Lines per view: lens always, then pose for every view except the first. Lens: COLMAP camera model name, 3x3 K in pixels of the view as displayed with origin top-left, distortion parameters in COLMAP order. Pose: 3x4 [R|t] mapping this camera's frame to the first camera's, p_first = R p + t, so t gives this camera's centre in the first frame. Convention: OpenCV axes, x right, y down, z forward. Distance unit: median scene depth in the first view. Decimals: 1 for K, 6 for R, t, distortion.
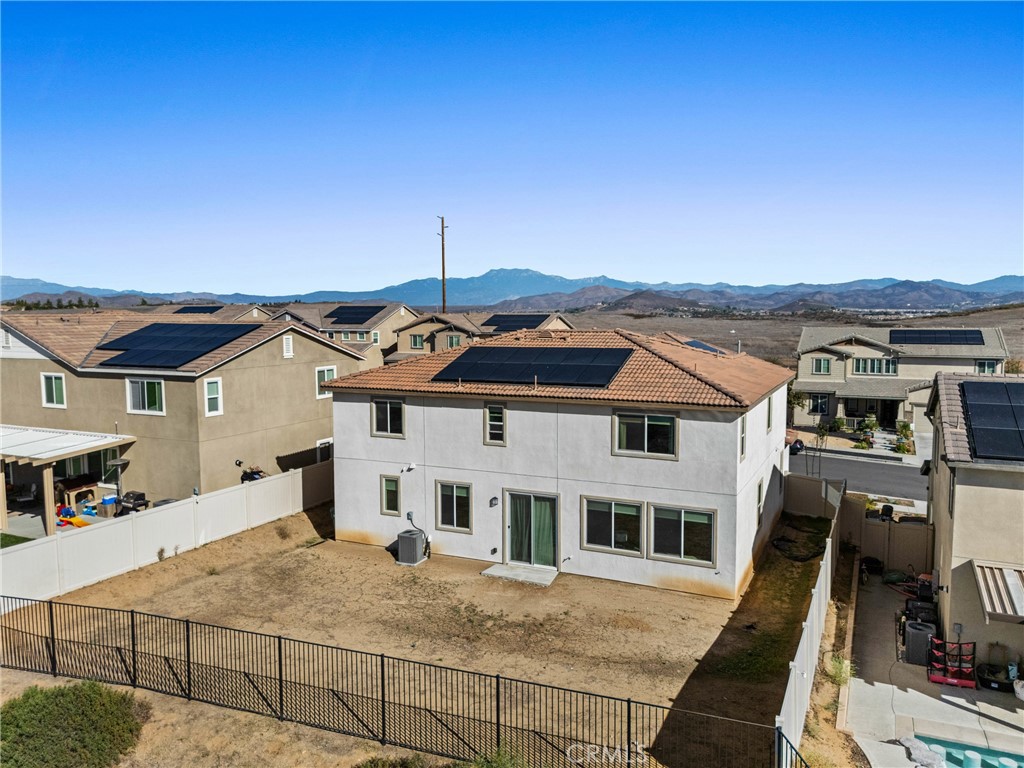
lens RADIAL K [[776.1, 0, 512.0], [0, 776.1, 384.0], [0, 0, 1]] dist [0.083621, -0.083017]
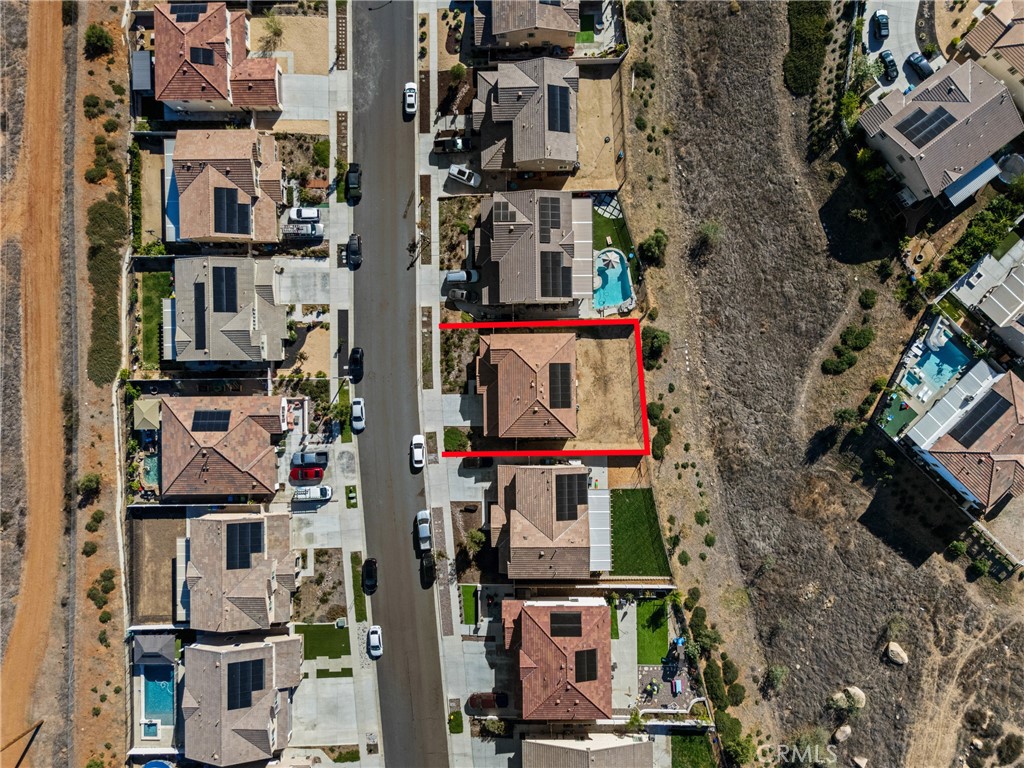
lens RADIAL K [[761.7, 0, 512.0], [0, 761.7, 384.0], [0, 0, 1]] dist [0.082445, -0.086864]
pose [[-0.438458, -0.898657, 0.012996, 0.100966], [0.114244, -0.041386, 0.992590, -4.307431], [-0.891461, 0.436694, 0.120813, 0.774293]]
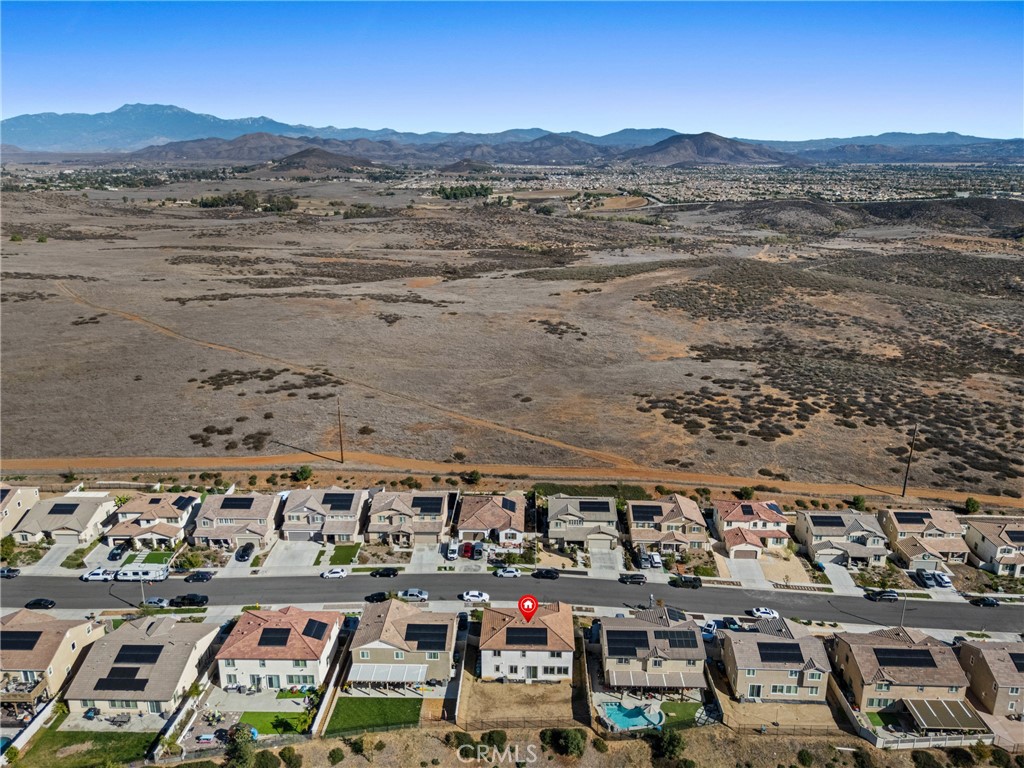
lens RADIAL K [[761.7, 0, 512.0], [0, 761.7, 384.0], [0, 0, 1]] dist [0.082445, -0.086864]
pose [[0.915934, -0.109761, 0.386028, -1.735513], [0.033550, 0.979448, 0.198886, -2.525543], [-0.399925, -0.169215, 0.900792, -2.964507]]
